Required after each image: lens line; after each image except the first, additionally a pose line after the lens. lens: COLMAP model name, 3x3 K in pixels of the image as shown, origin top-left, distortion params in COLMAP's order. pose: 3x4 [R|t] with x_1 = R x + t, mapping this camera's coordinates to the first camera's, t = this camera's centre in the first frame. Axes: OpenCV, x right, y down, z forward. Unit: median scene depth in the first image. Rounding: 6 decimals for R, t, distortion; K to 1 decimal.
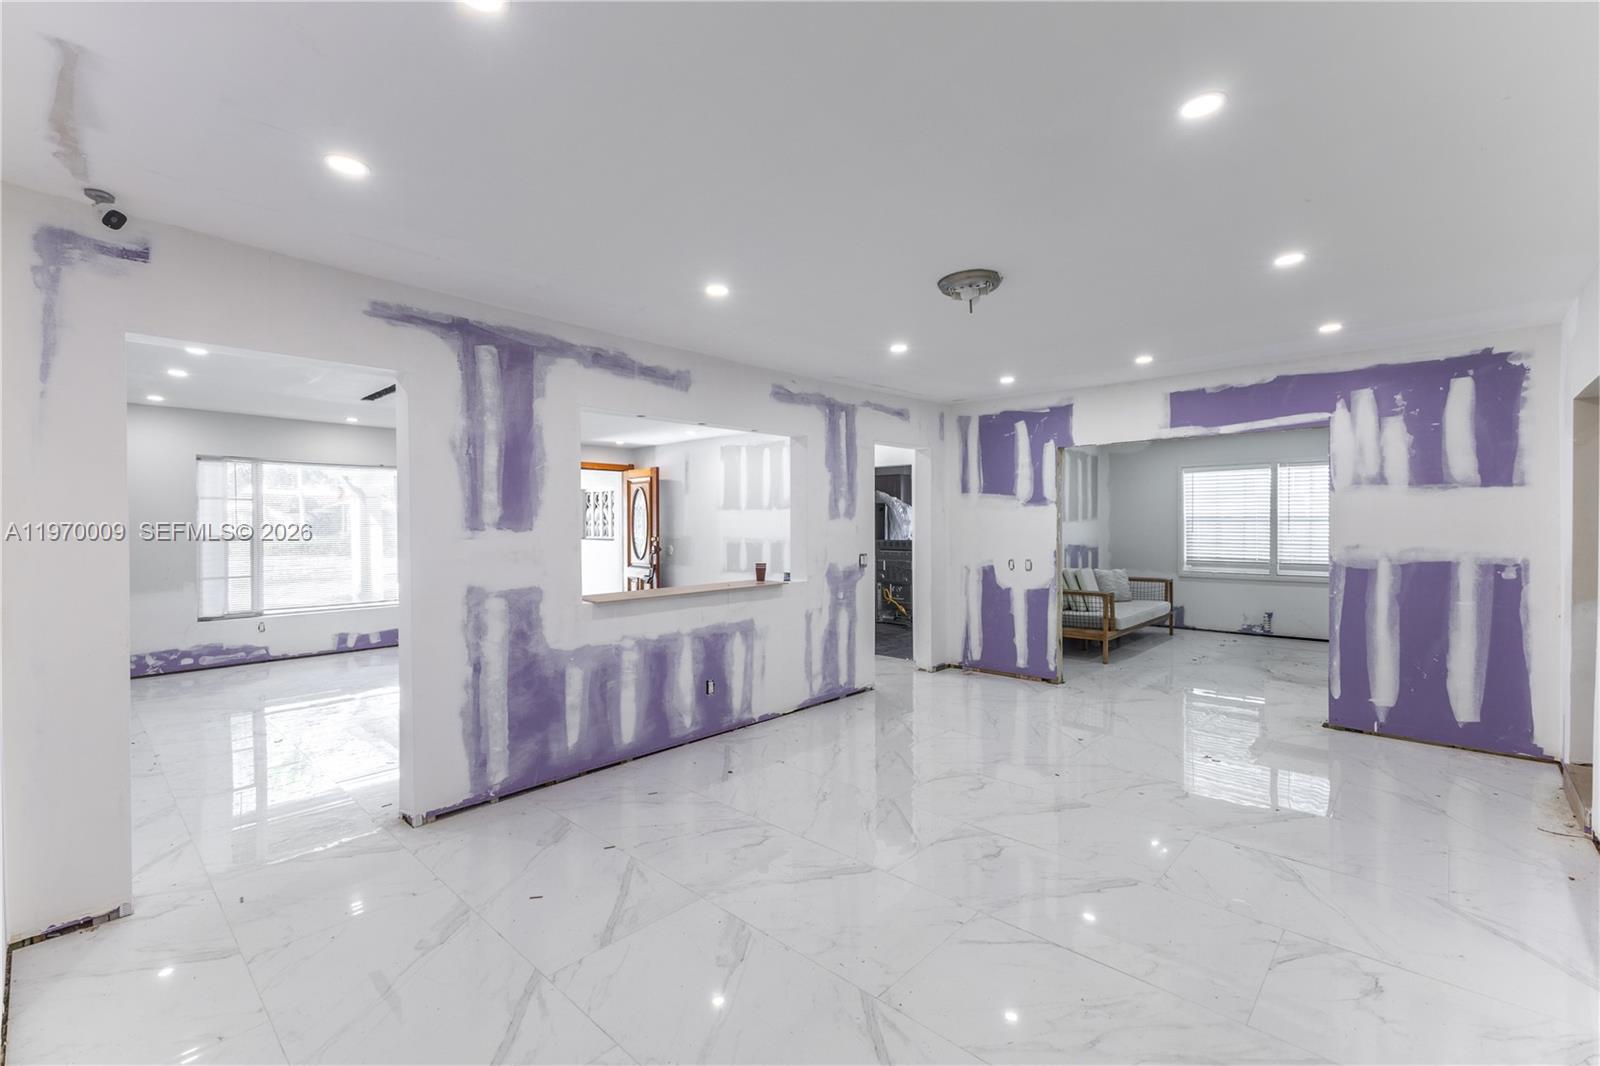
lens RADIAL K [[686.9, 0, 800.7], [0, 686.9, 530.4], [0, 0, 1]] dist [0.010071, -0.001863]
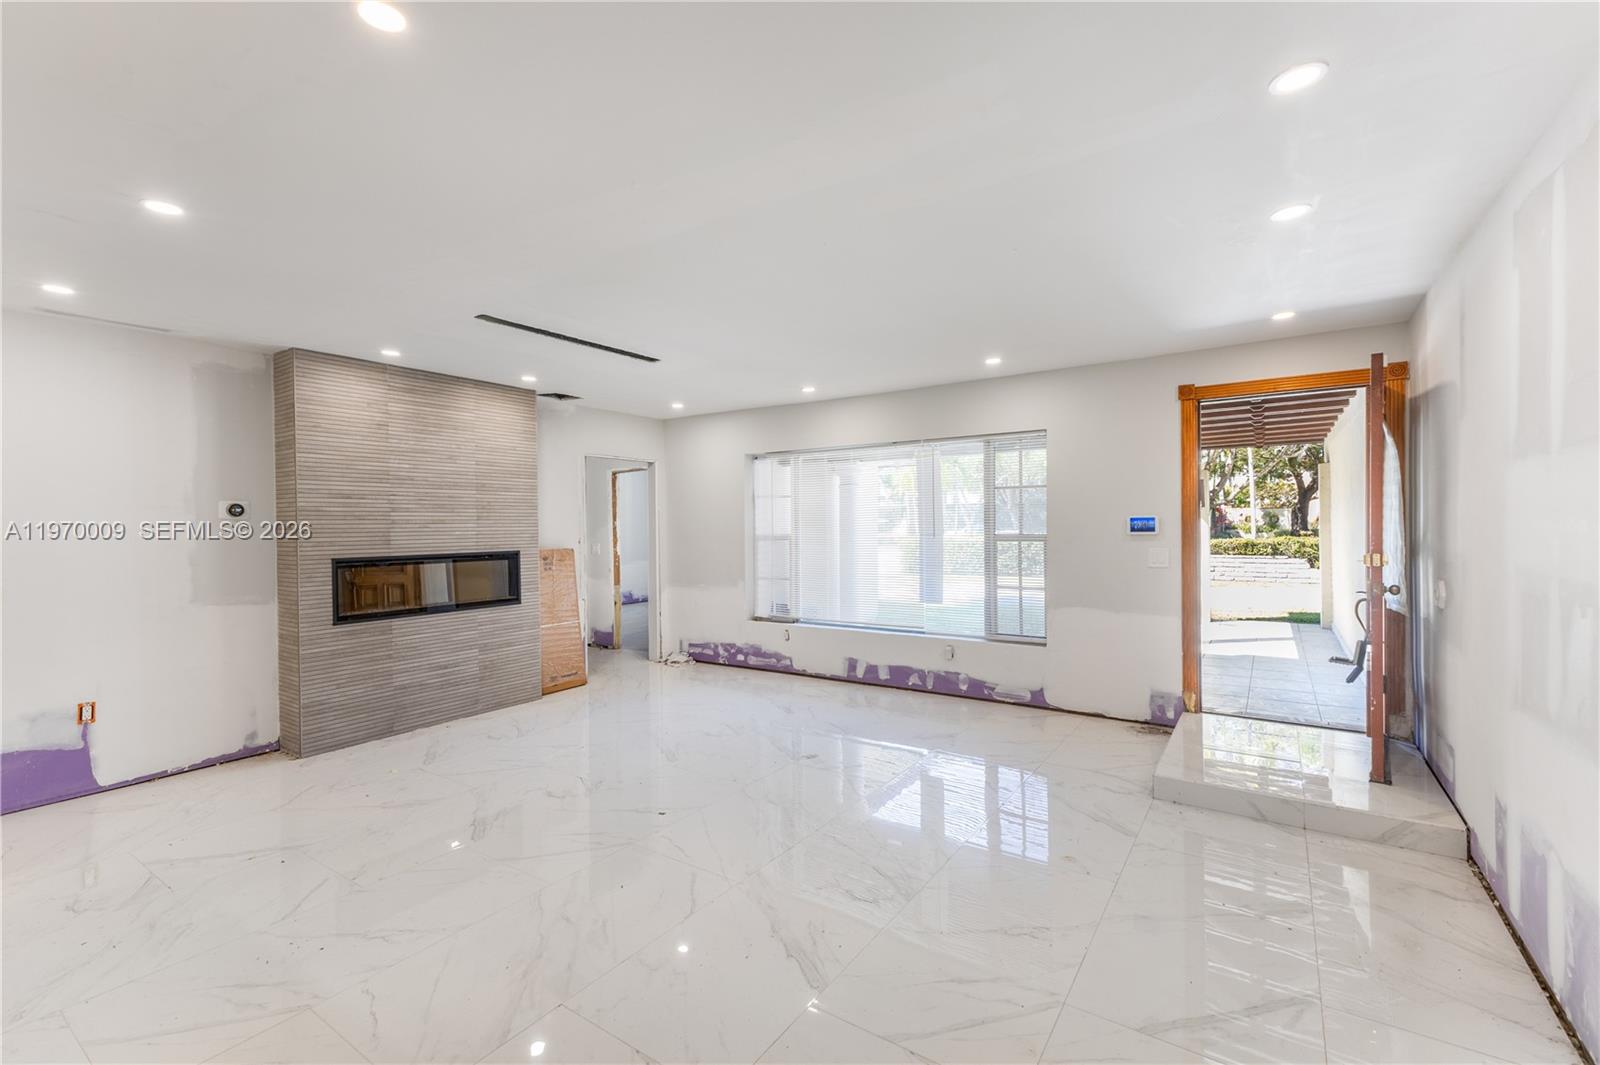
lens RADIAL K [[686.9, 0, 800.3], [0, 686.9, 530.8], [0, 0, 1]] dist [0.010071, -0.001863]
pose [[0.166504, 0.005845, -0.986023, 0.127675], [-0.003910, 0.999978, 0.005268, -0.004117], [0.986033, 0.002978, 0.166524, 0.891658]]
